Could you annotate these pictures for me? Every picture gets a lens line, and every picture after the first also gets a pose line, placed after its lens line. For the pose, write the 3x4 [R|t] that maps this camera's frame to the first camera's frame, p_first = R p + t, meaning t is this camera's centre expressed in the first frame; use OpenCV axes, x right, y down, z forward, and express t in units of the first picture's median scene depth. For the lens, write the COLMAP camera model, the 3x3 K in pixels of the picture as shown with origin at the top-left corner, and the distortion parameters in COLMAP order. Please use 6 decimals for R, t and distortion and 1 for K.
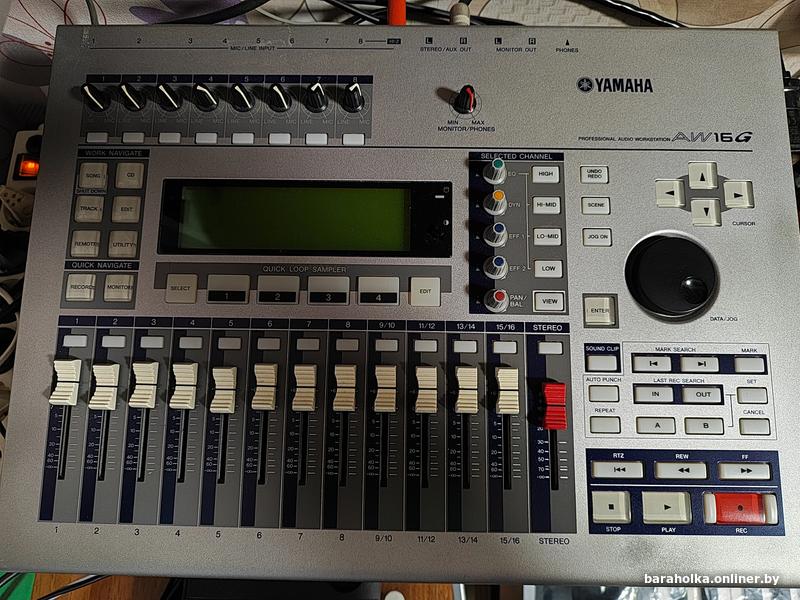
lens RADIAL K [[546.4, 0, 395.1], [0, 546.4, 298.8], [0, 0, 1]] dist [-0.000973, 0.000151]
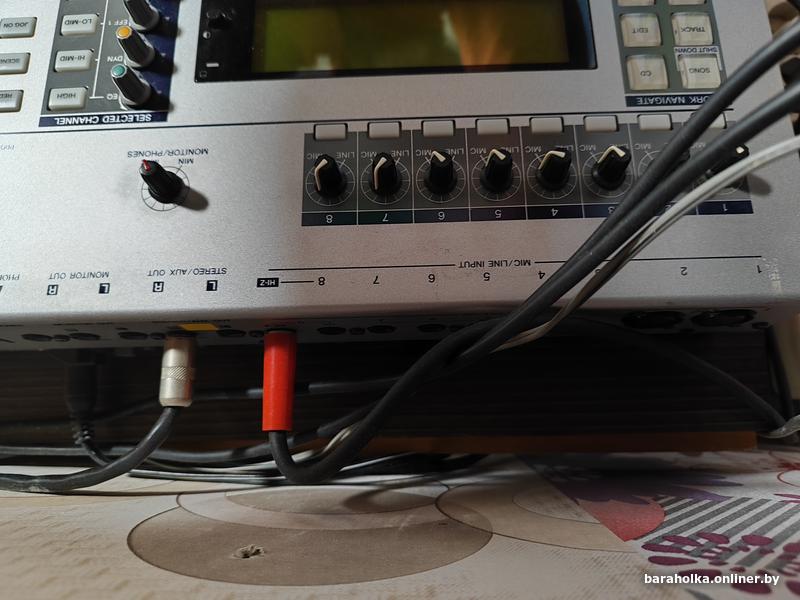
lens RADIAL K [[546.4, 0, 395.1], [0, 546.4, 298.8], [0, 0, 1]] dist [-0.000973, 0.000151]
pose [[-0.998421, 0.042704, 0.036507, -0.174930], [-0.024241, -0.913644, 0.405791, -0.769777], [0.050683, 0.404265, 0.913237, 0.458216]]
